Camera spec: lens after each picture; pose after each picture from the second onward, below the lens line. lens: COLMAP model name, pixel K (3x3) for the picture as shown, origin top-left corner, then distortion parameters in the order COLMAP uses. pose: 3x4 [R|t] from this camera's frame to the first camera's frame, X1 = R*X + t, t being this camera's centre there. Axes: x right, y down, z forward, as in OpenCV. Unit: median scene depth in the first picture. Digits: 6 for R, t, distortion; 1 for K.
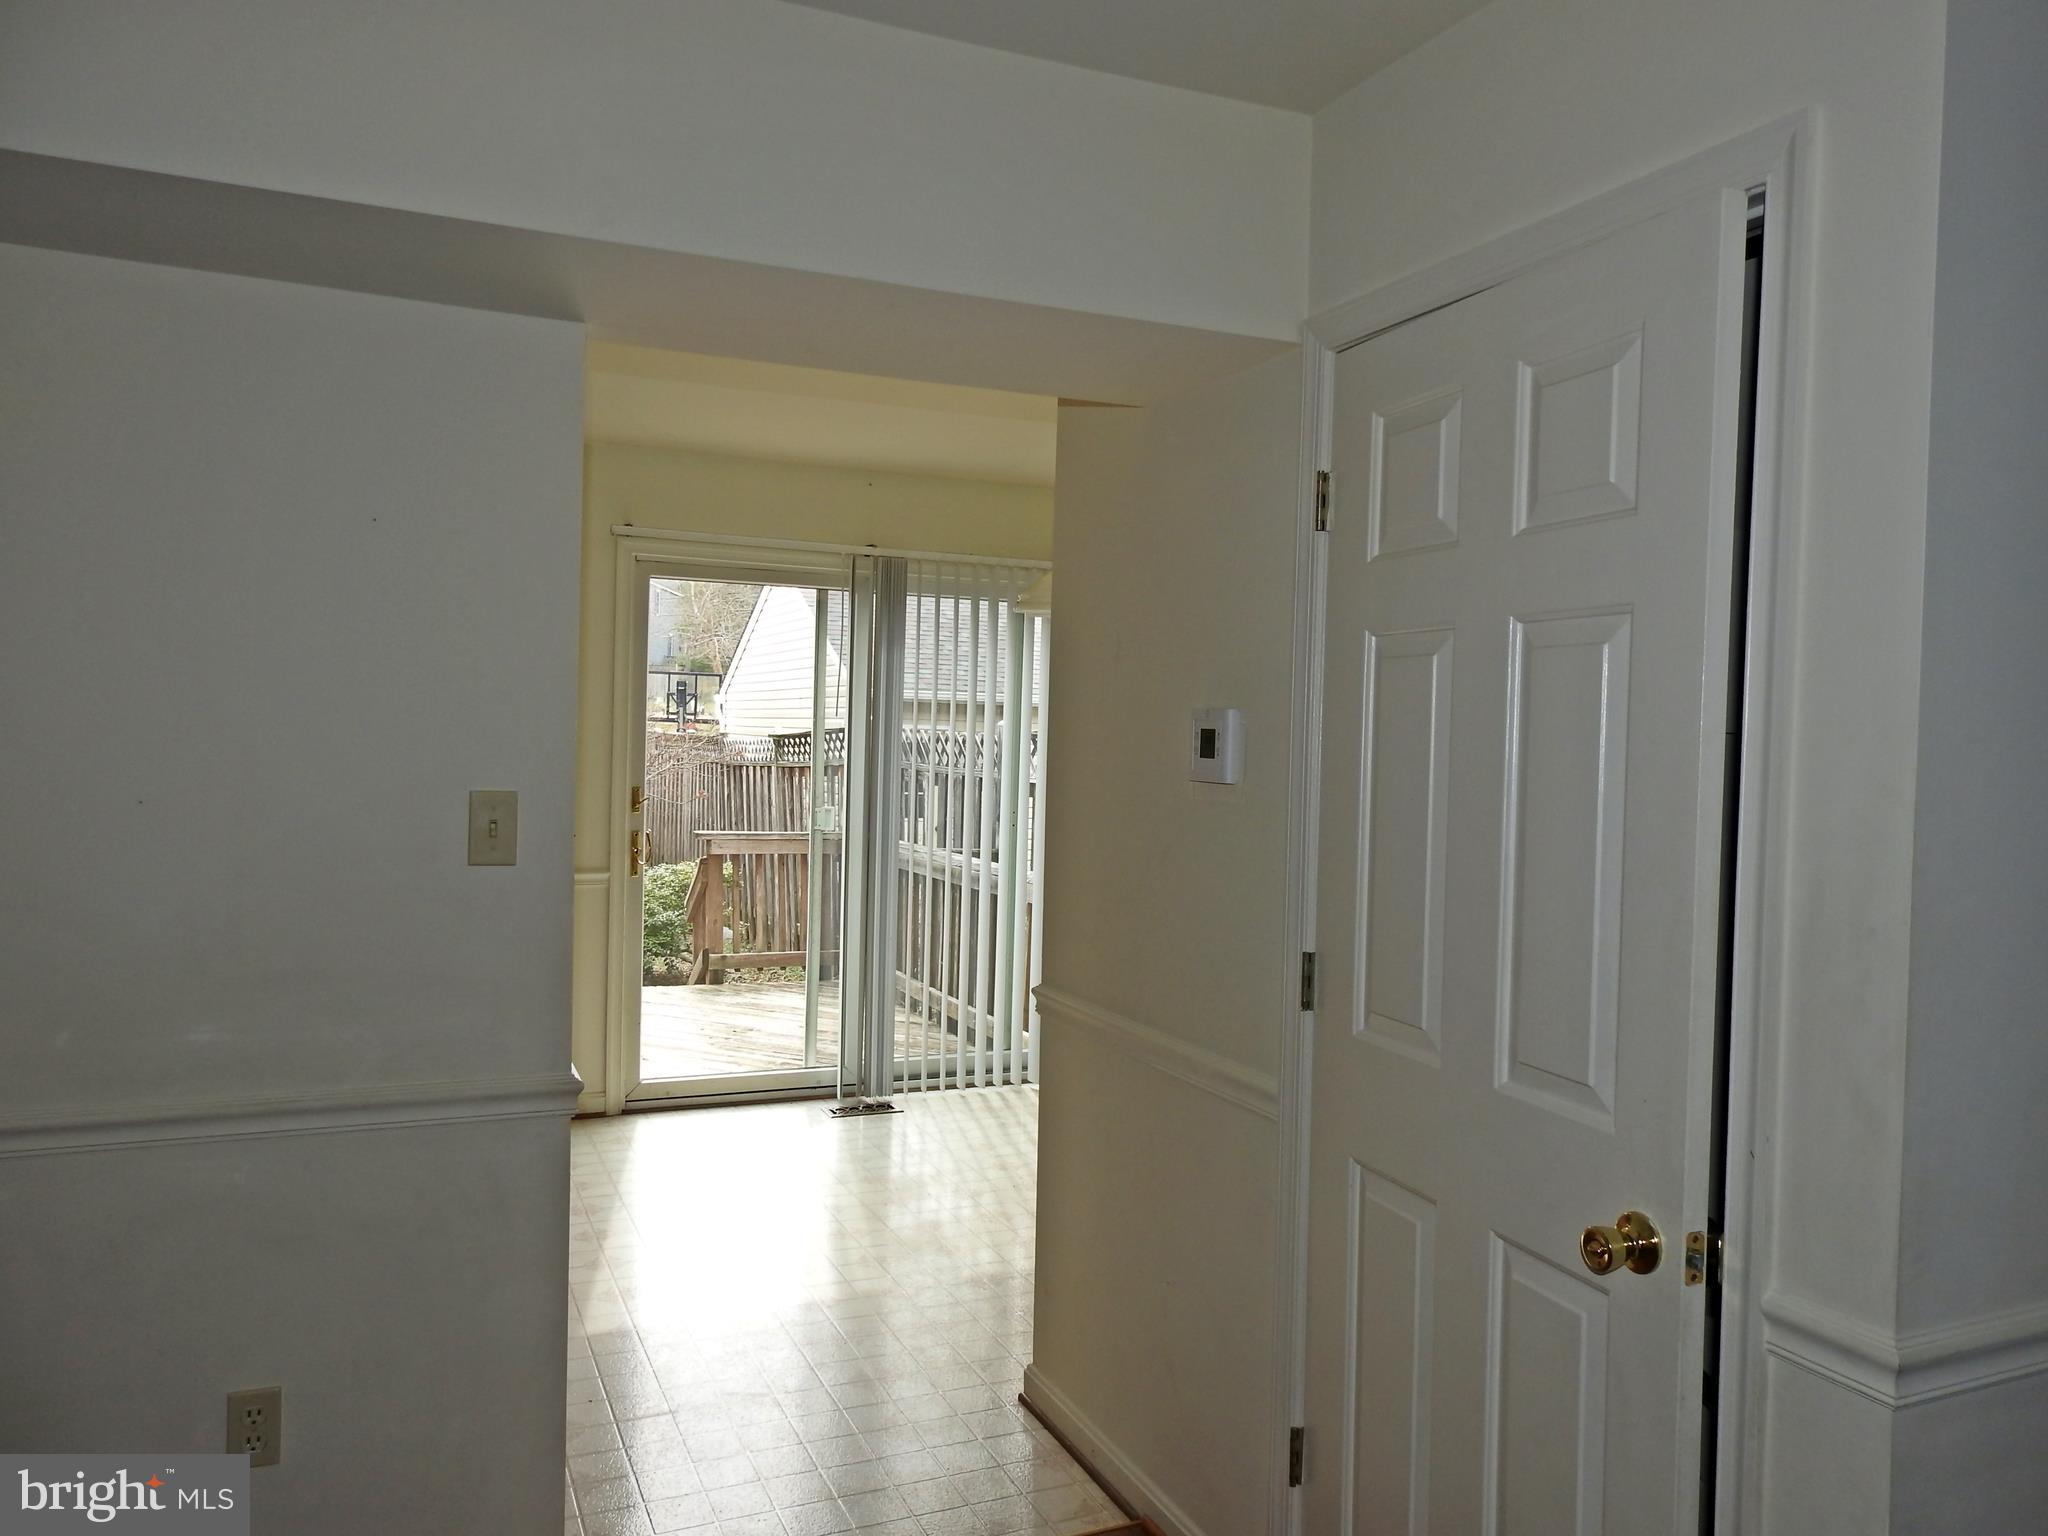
lens RADIAL K [[1459.9, 0, 1027.8], [0, 1459.9, 770.2], [0, 0, 1]] dist [0.008917, 0.003020]
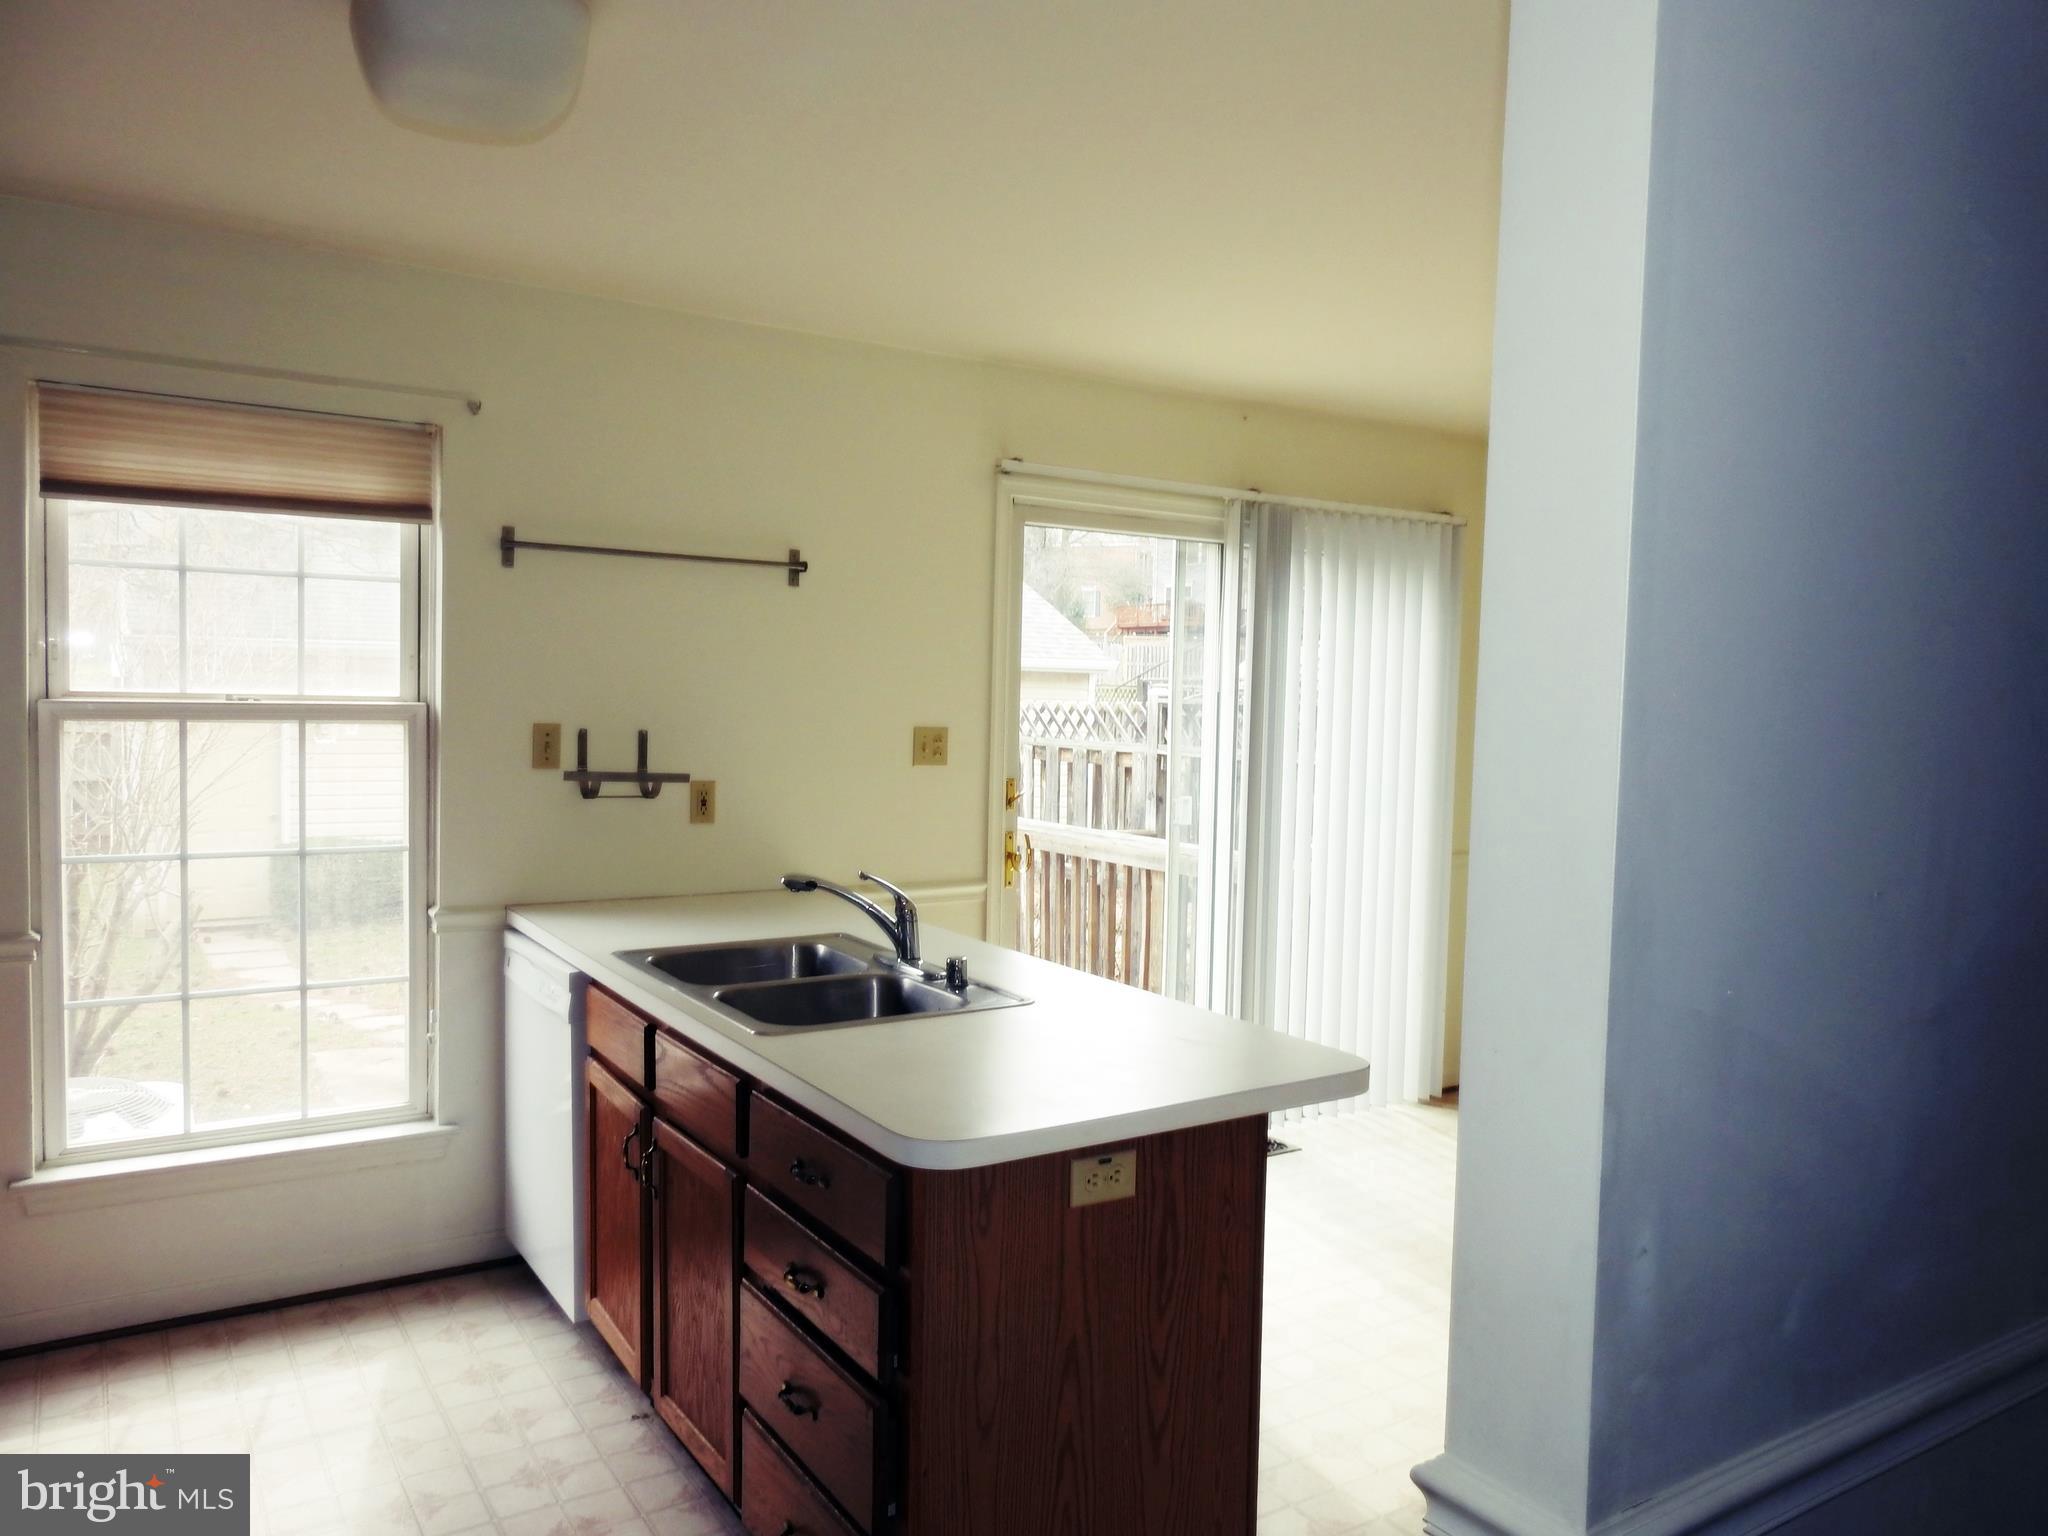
lens RADIAL K [[1459.9, 0, 1021.0], [0, 1459.9, 765.8], [0, 0, 1]] dist [0.008917, 0.003020]
pose [[0.988060, -0.011668, 0.153627, -0.381101], [0.007308, 0.999555, 0.028916, -0.019553], [-0.153896, -0.027448, 0.987706, 0.180262]]
